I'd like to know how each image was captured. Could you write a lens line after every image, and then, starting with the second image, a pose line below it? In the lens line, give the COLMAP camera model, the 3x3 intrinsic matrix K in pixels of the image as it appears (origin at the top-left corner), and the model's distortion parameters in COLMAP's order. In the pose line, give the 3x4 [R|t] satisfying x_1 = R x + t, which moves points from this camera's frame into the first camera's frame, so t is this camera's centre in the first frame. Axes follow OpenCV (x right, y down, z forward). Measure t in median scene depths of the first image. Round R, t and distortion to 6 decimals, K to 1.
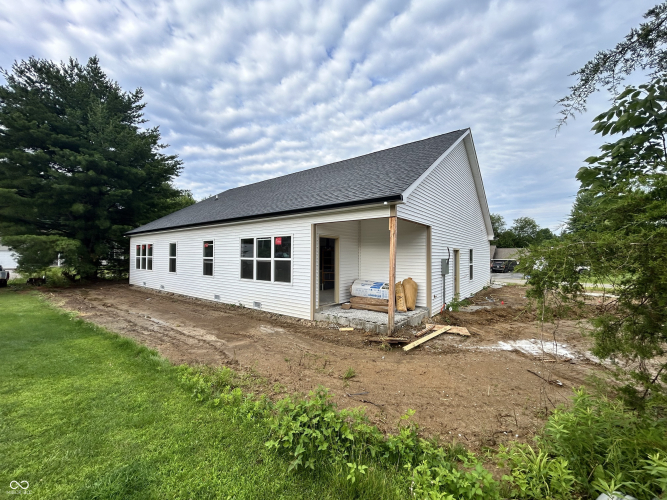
lens RADIAL K [[269.9, 0, 332.5], [0, 269.9, 249.1], [0, 0, 1]] dist [-0.003668, -0.000517]
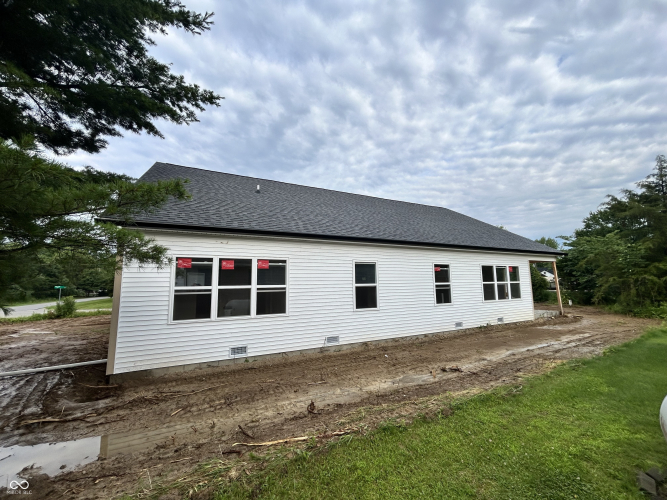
lens RADIAL K [[213.1, 0, 332.6], [0, 213.1, 257.1], [0, 0, 1]] dist [-0.000901, 0.000002]
pose [[0.524208, 0.088368, 0.846993, -1.298819], [-0.009151, 0.995129, -0.098159, 0.018740], [-0.851541, 0.043705, 0.522463, 0.960734]]
